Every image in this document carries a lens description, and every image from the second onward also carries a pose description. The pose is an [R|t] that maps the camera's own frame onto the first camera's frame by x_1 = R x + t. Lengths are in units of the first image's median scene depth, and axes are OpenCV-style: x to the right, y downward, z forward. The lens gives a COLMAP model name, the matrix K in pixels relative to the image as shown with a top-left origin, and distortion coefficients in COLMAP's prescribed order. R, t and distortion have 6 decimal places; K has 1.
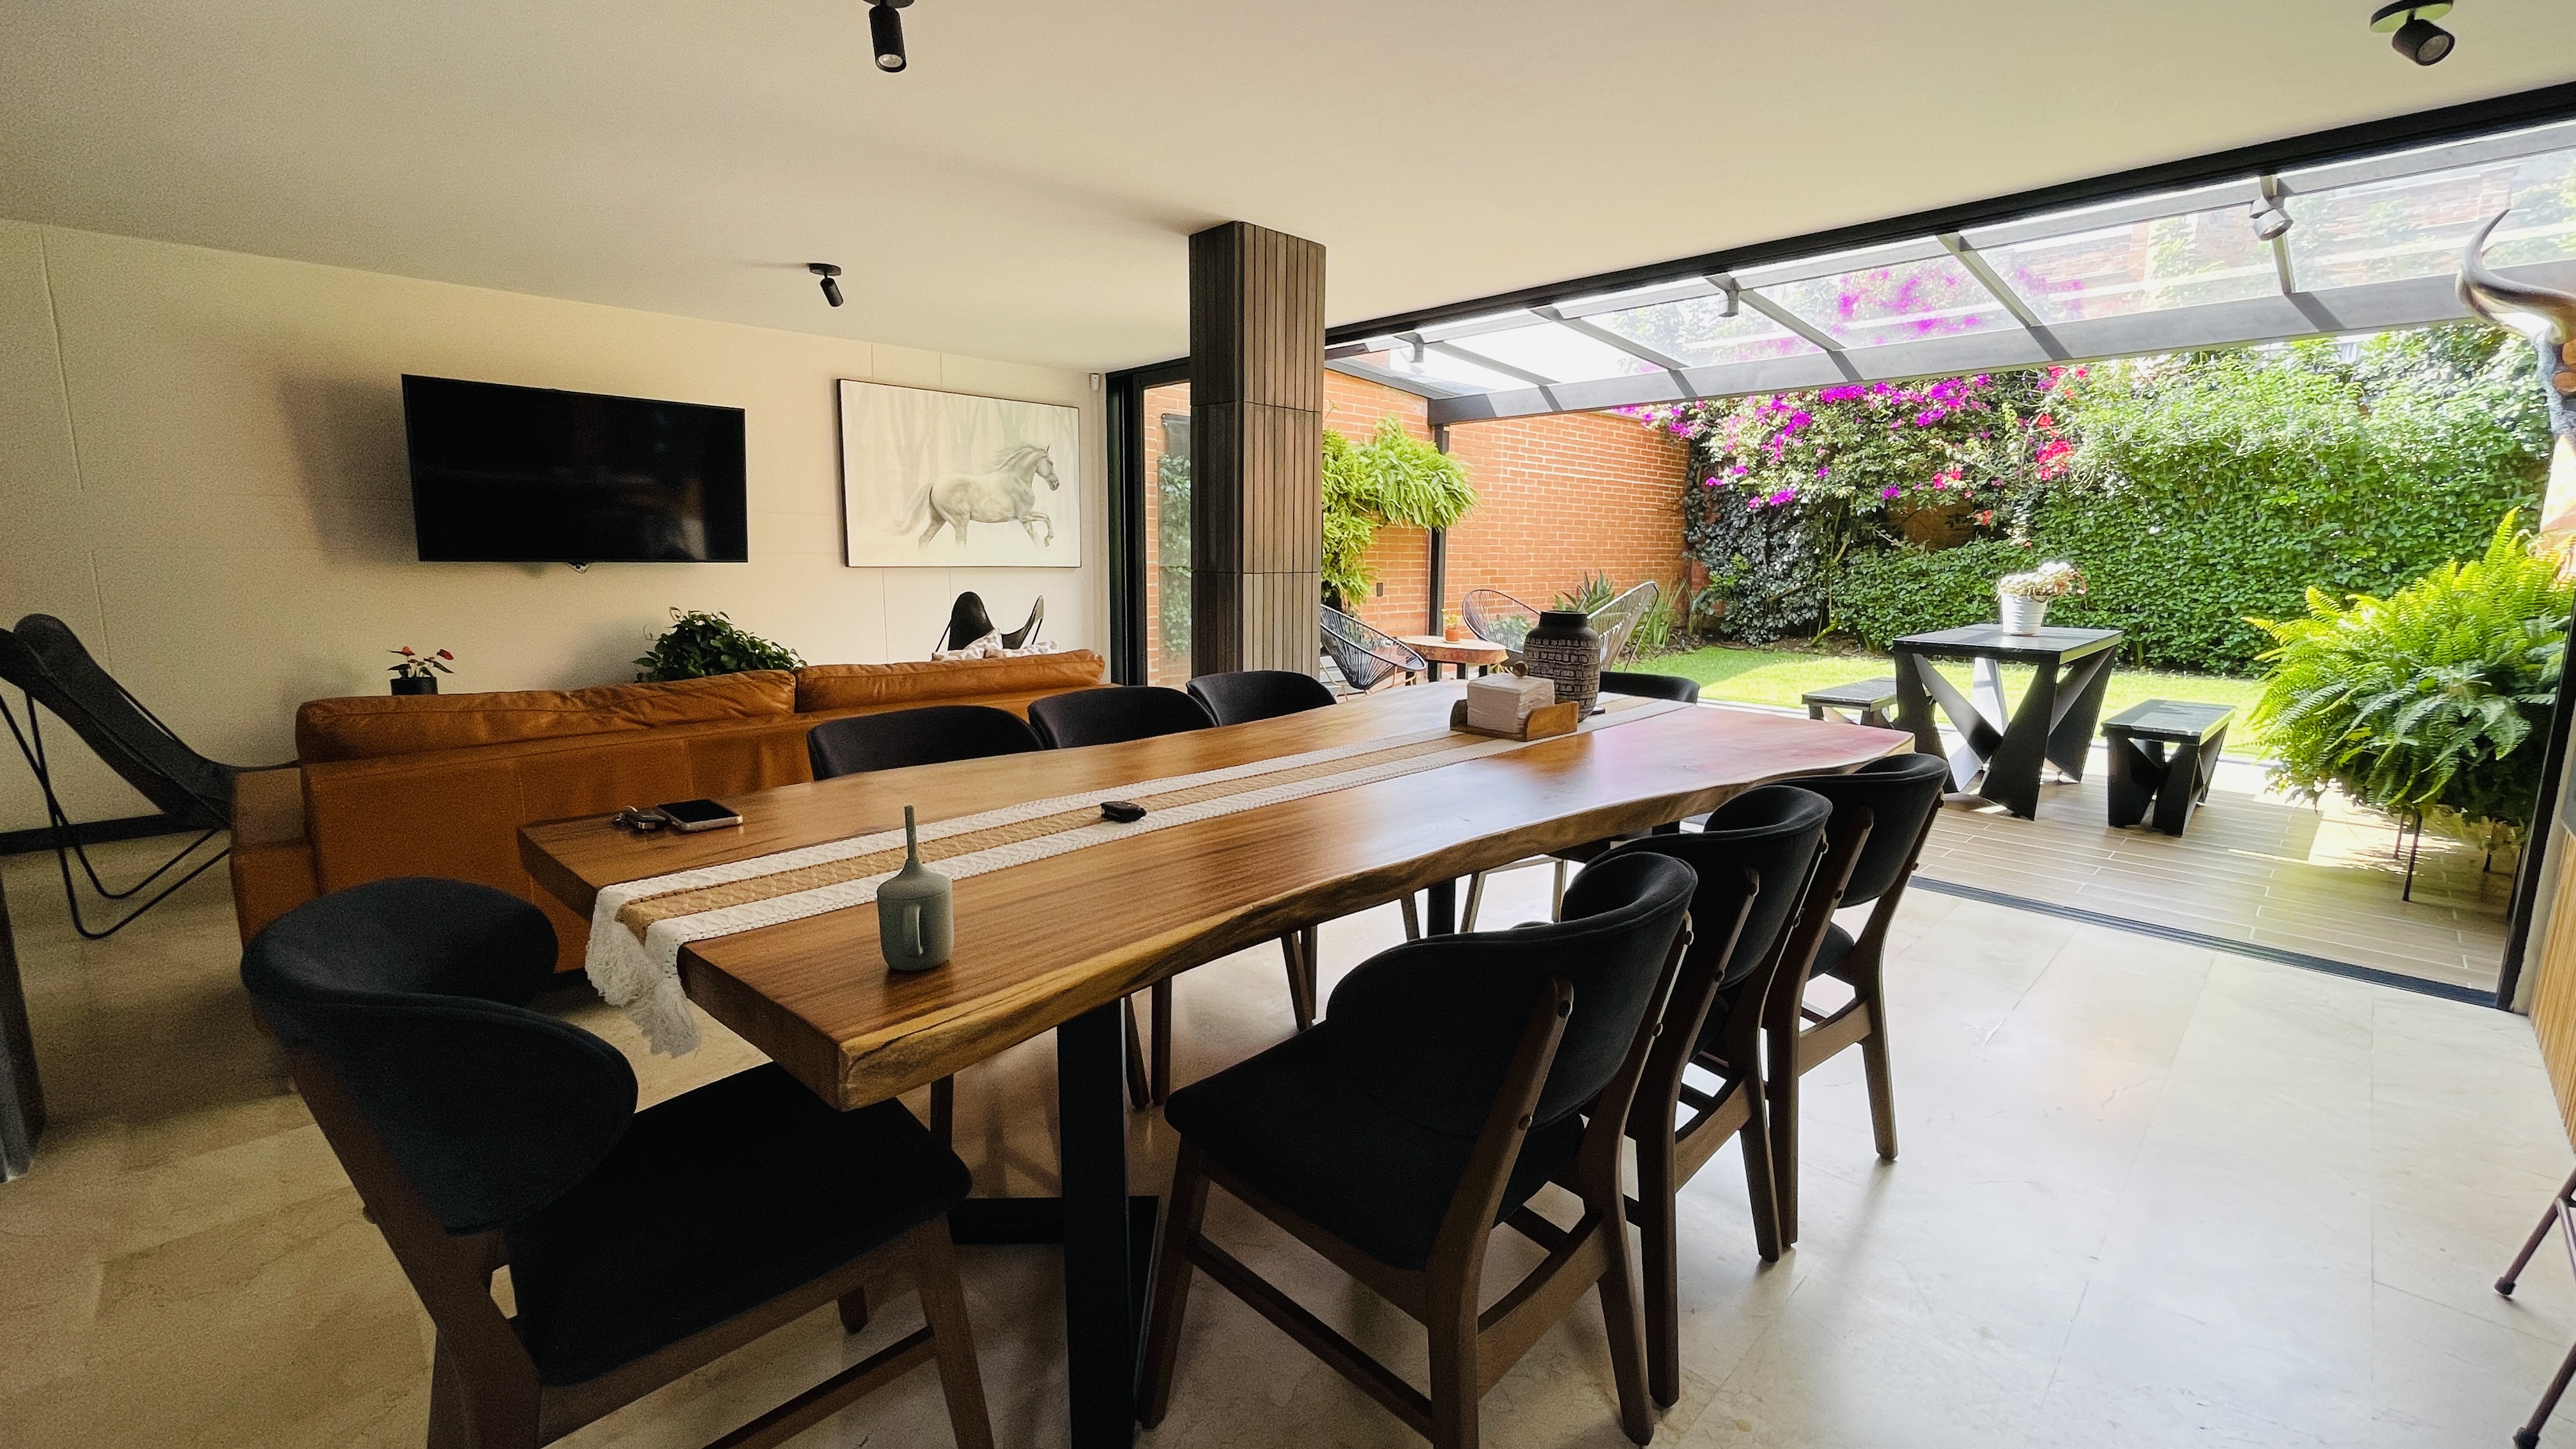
lens RADIAL K [[1056.2, 0, 1278.5], [0, 1056.2, 718.9], [0, 0, 1]] dist [-0.002649, -0.000725]
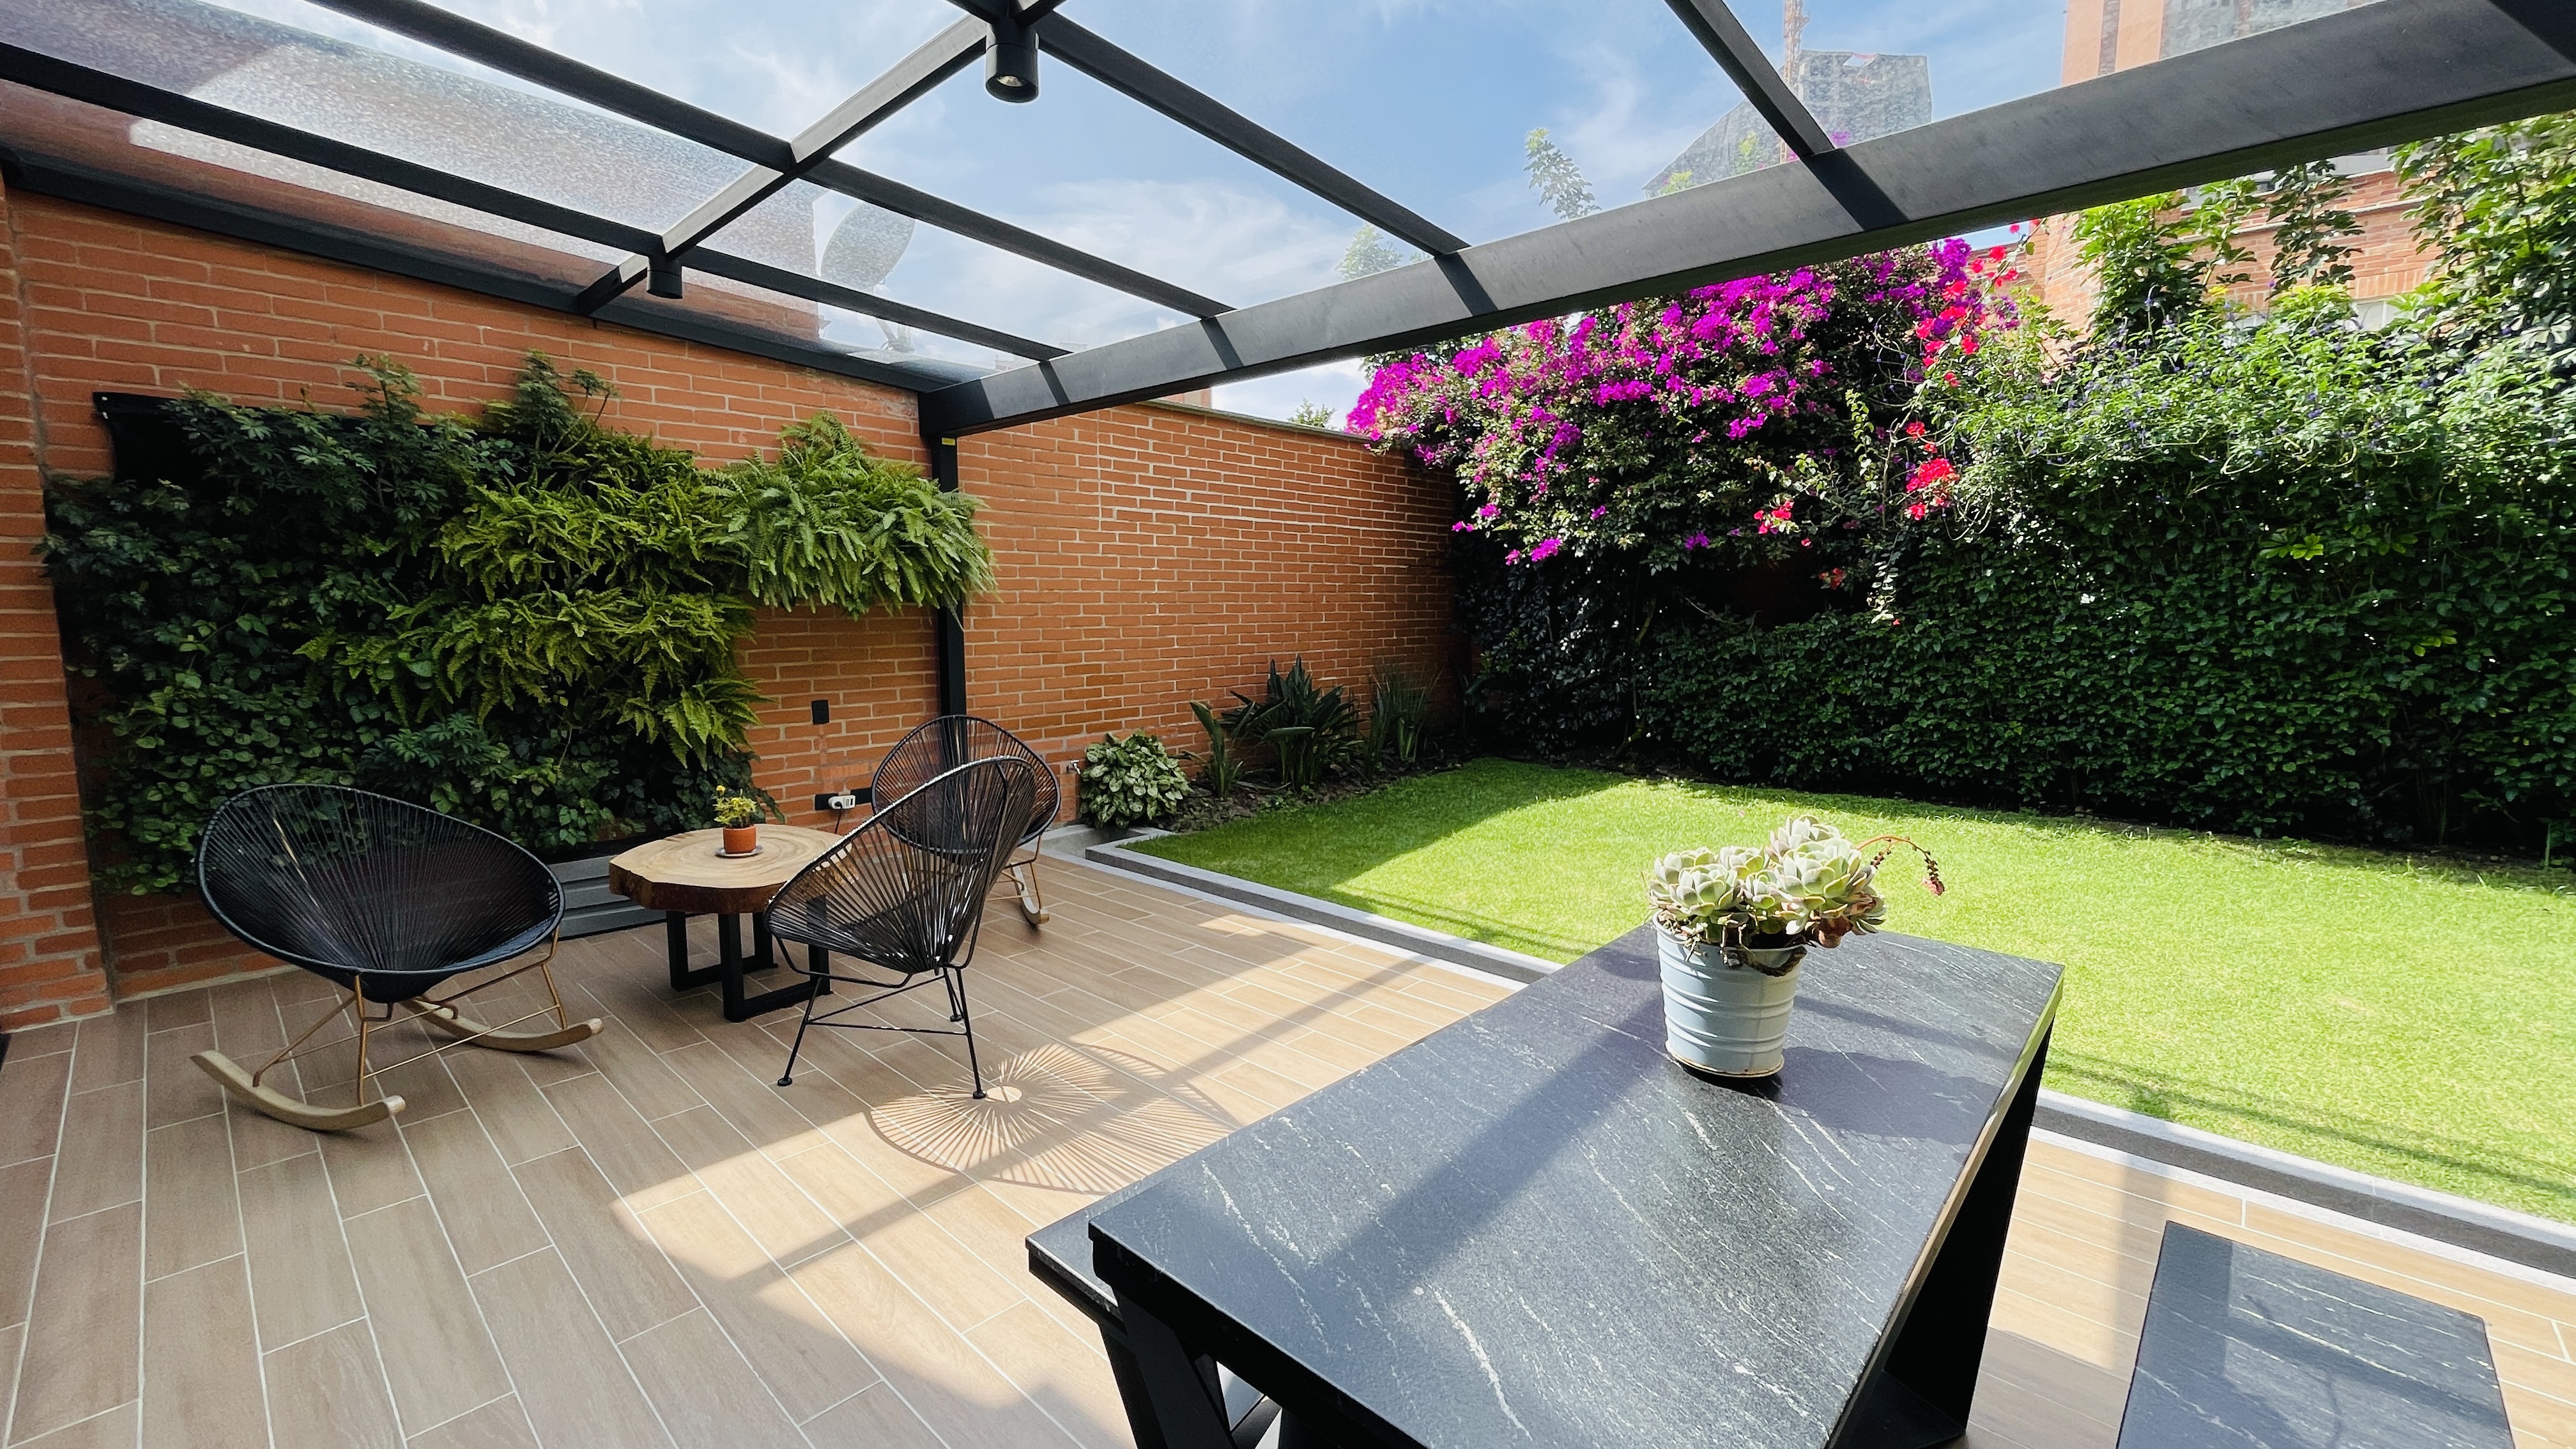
lens RADIAL K [[1056.2, 0, 1280.9], [0, 1056.2, 720.9], [0, 0, 1]] dist [-0.002649, -0.000725]
pose [[0.998578, -0.015114, 0.051123, 0.316172], [0.017256, 0.998980, -0.041716, -0.087838], [-0.050441, 0.042539, 0.997821, 0.398363]]
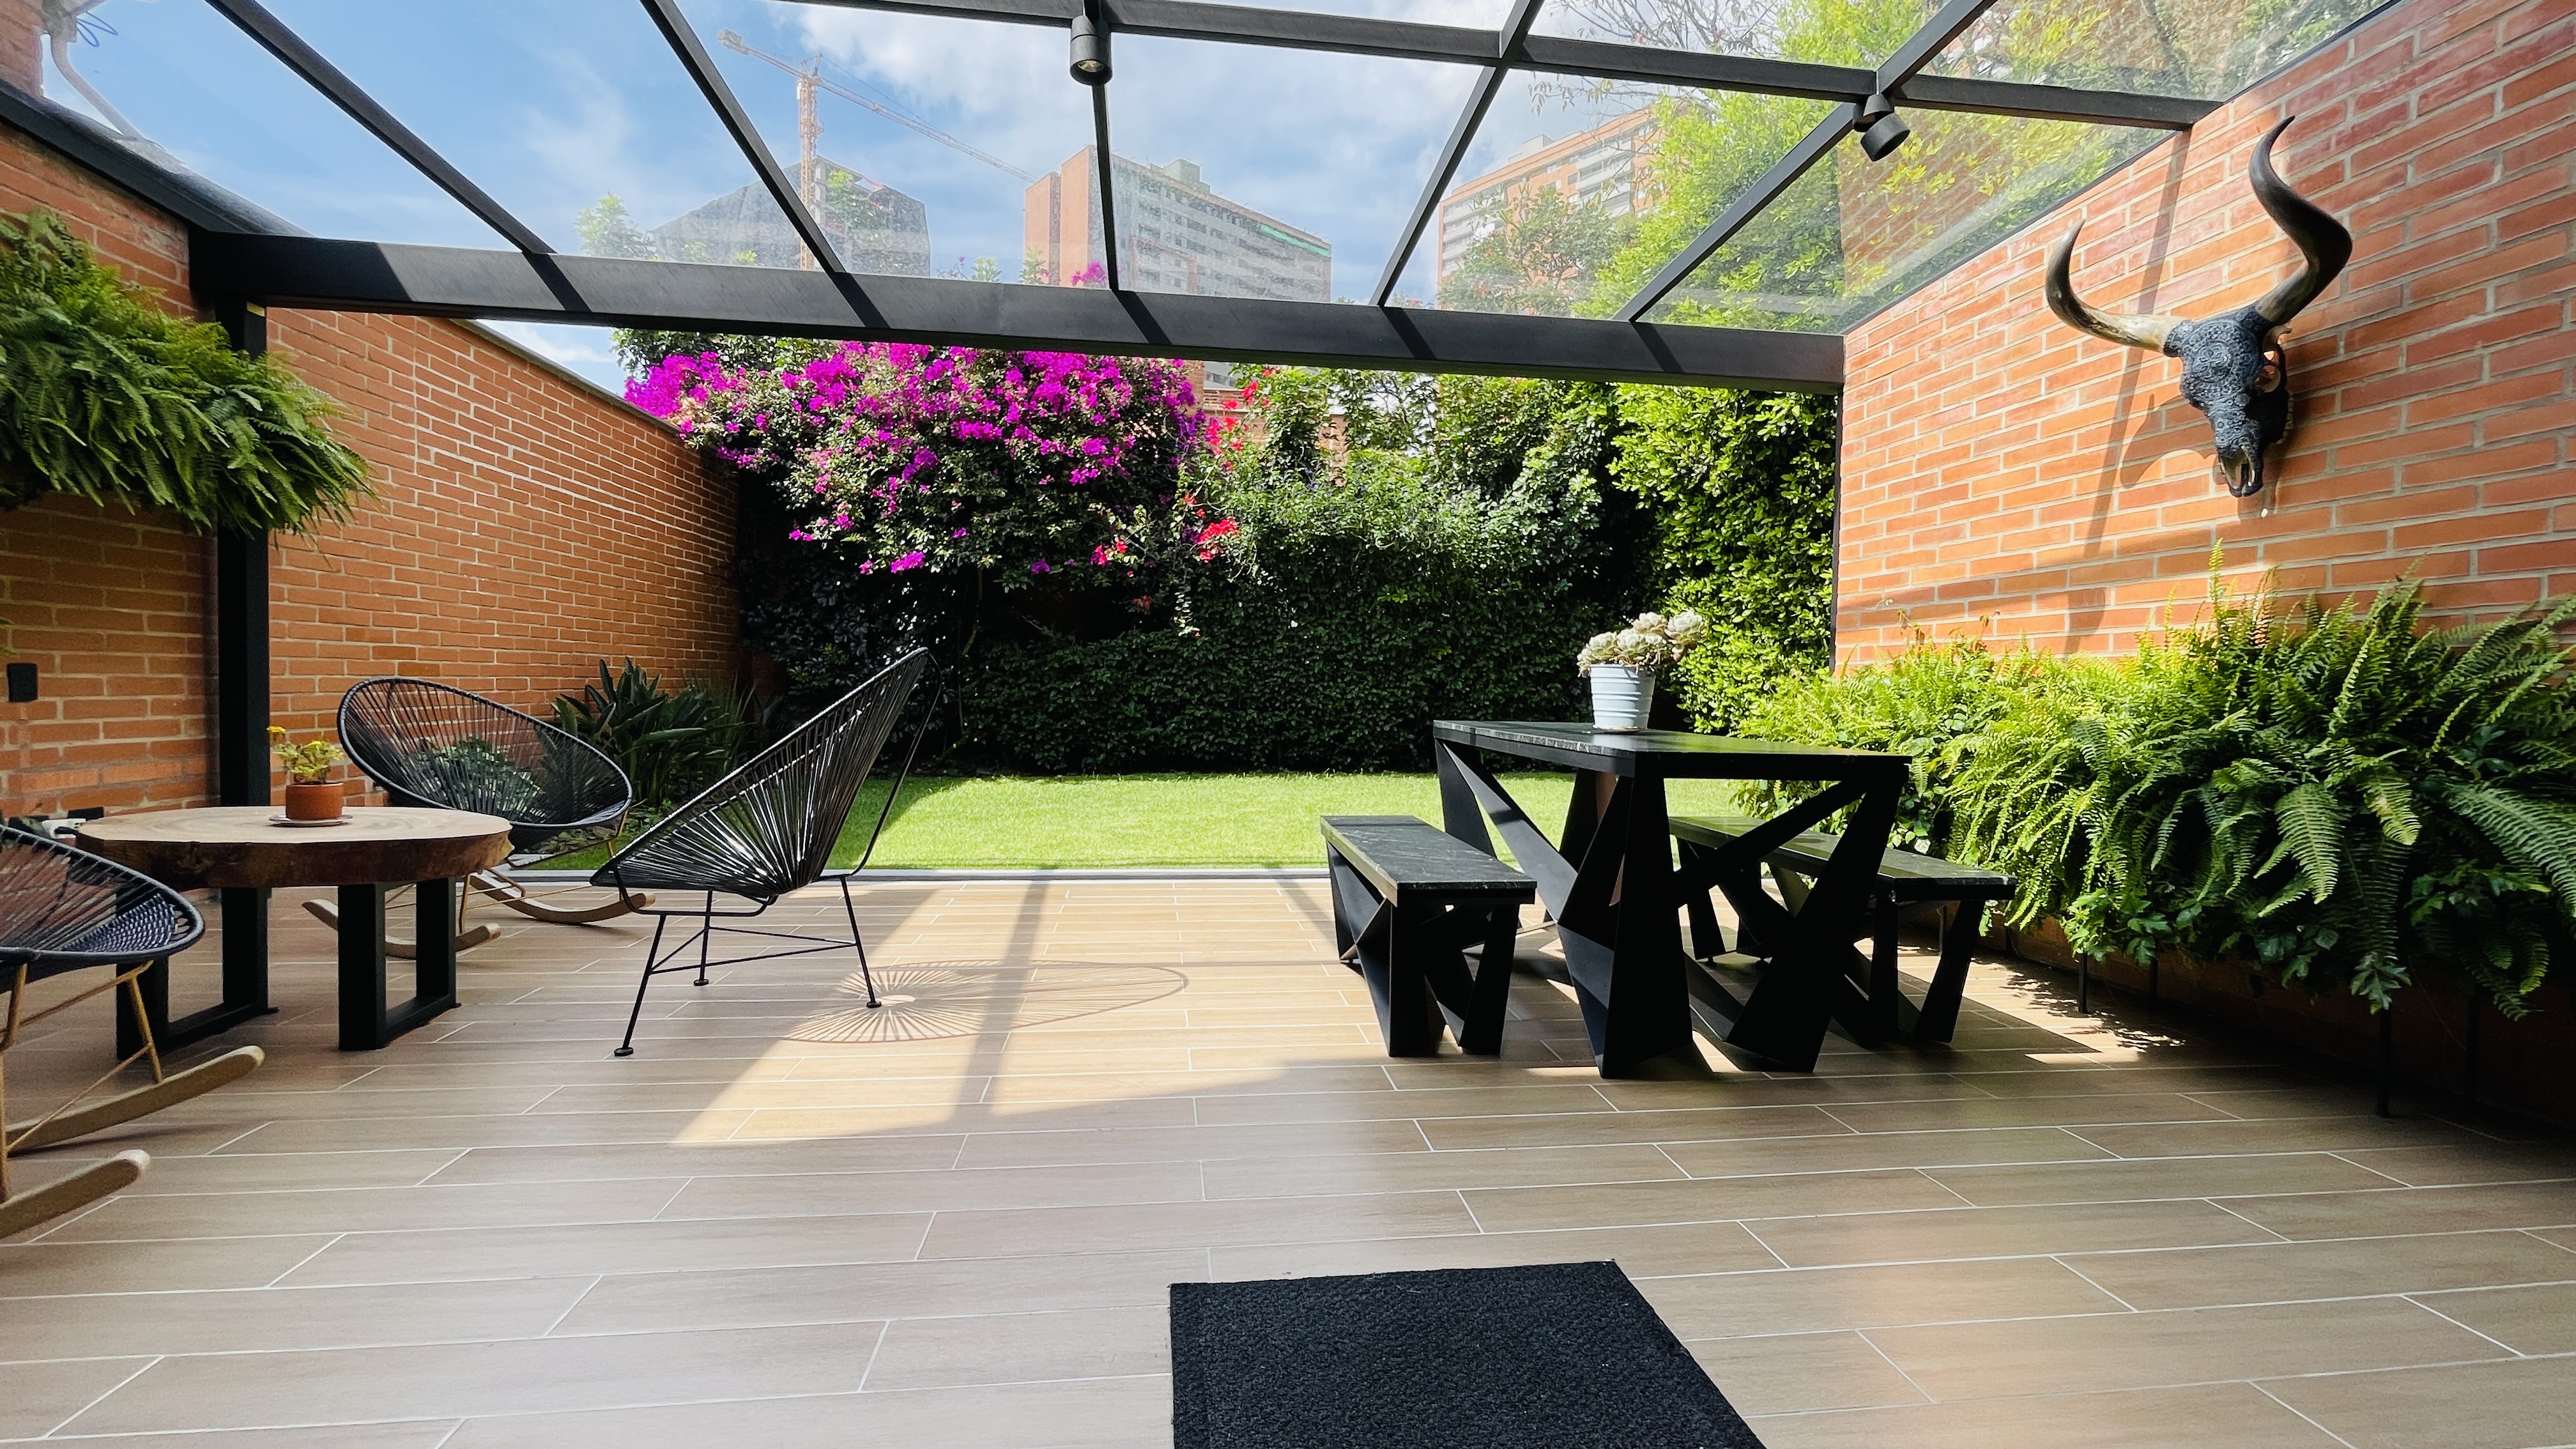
lens RADIAL K [[1056.2, 0, 1300.5], [0, 1056.2, 718.6], [0, 0, 1]] dist [-0.002649, -0.000725]
pose [[0.593579, -0.022943, 0.804449, 0.064800], [0.112016, 0.992219, -0.054355, -0.041362], [-0.796942, 0.122375, 0.591530, 0.435249]]
